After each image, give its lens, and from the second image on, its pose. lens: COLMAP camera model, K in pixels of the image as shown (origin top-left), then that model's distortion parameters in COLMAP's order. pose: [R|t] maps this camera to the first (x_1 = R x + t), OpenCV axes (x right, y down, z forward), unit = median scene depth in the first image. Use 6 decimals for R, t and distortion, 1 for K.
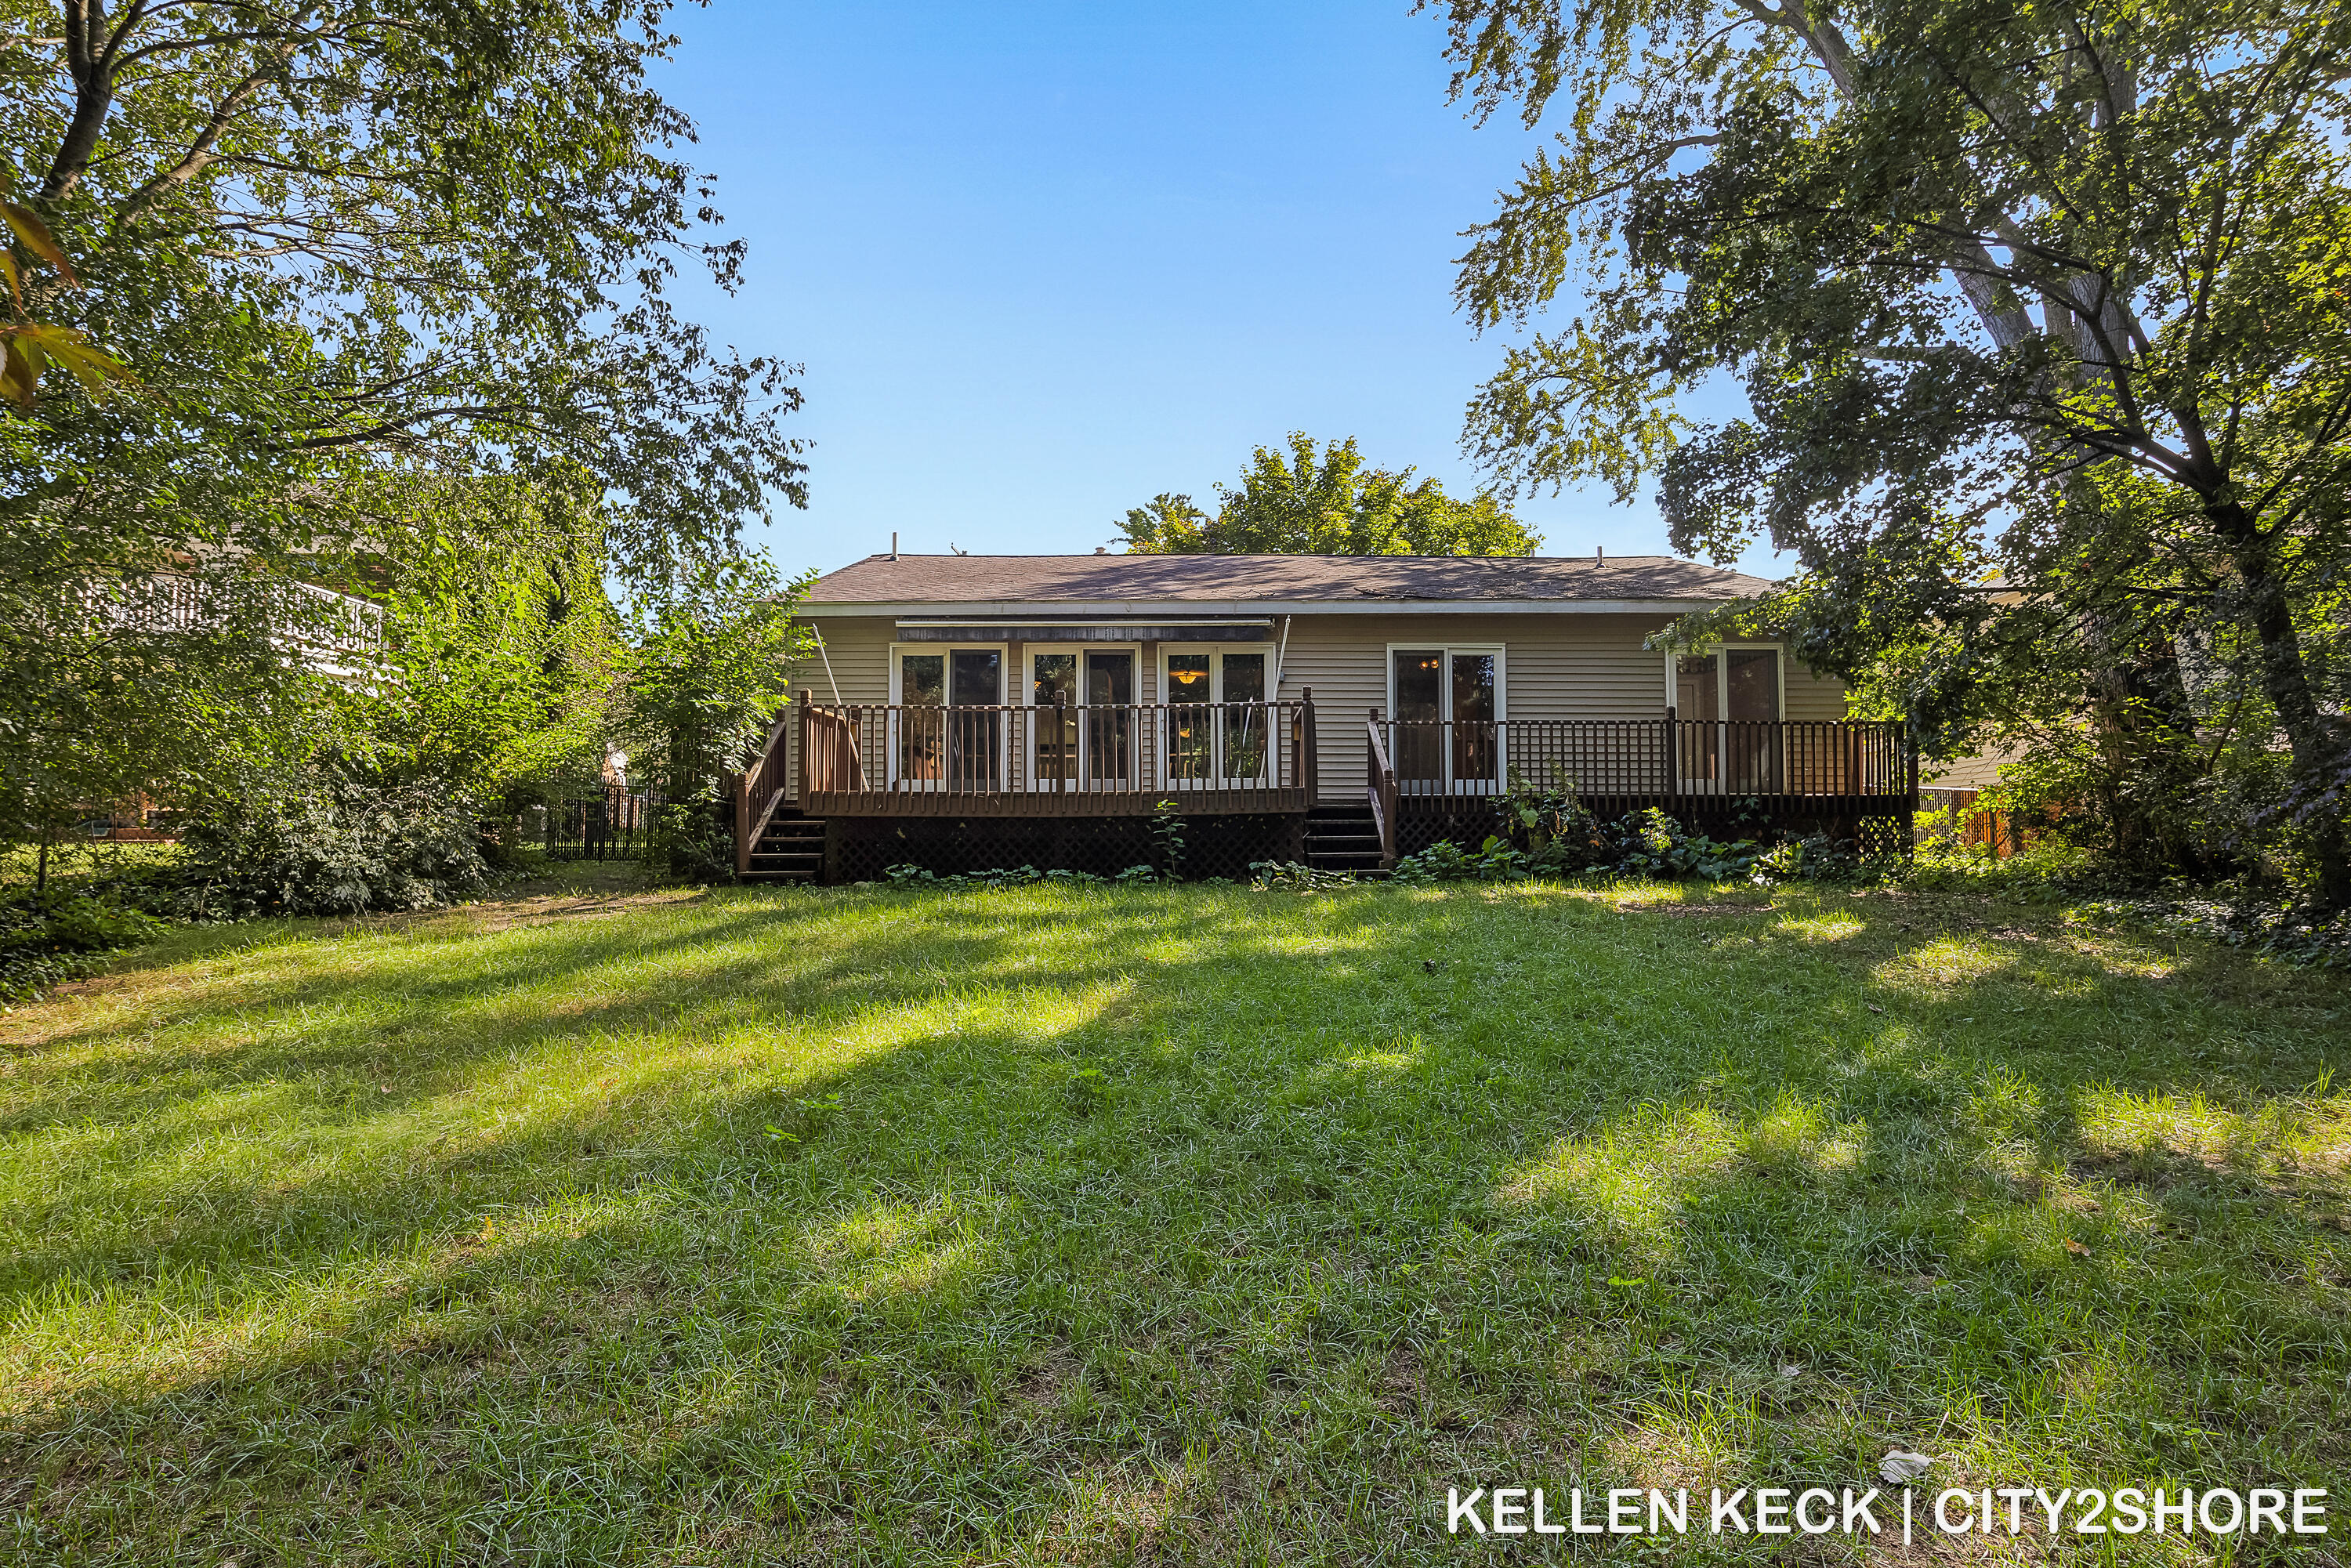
lens RADIAL K [[1186.9, 0, 1177.1], [0, 1186.9, 788.6], [0, 0, 1]] dist [0.001842, 0.000185]
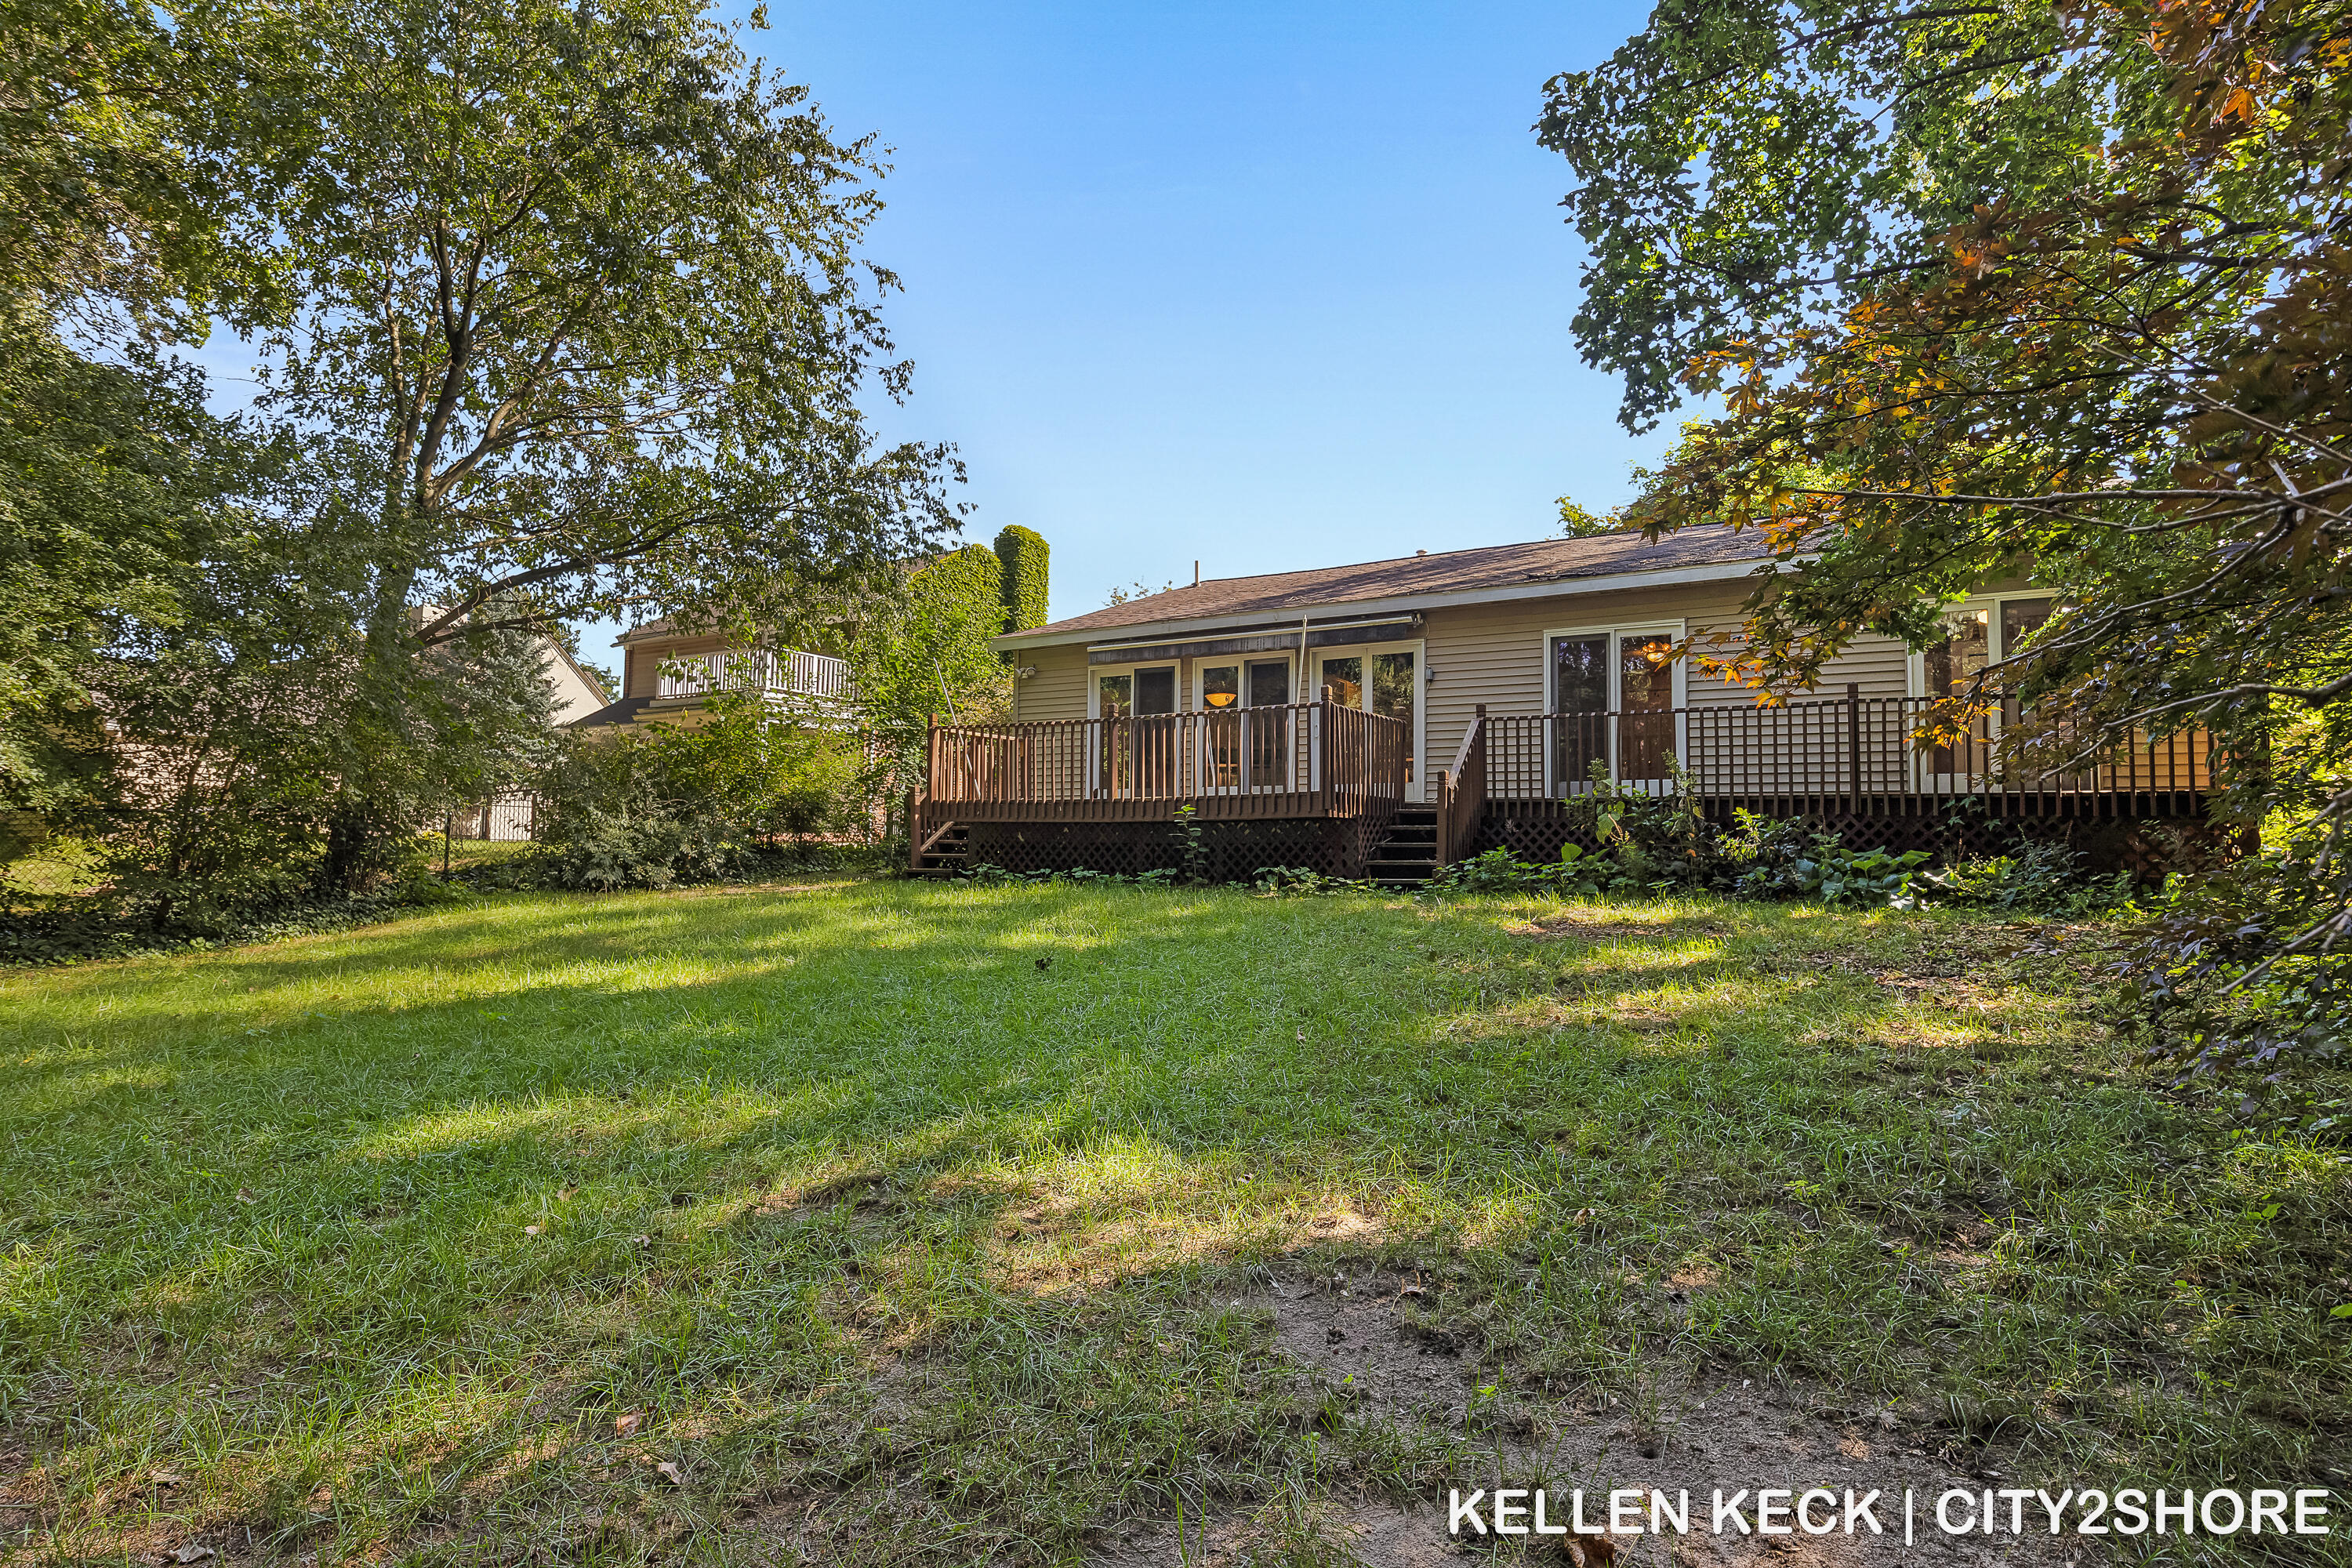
lens RADIAL K [[1187.4, 0, 1184.4], [0, 1187.4, 775.5], [0, 0, 1]] dist [0.001842, 0.000185]
pose [[0.832635, -0.015518, -0.553604, 0.454763], [0.009672, 0.999862, -0.013479, -0.002025], [0.553737, 0.005868, 0.832671, 0.097593]]
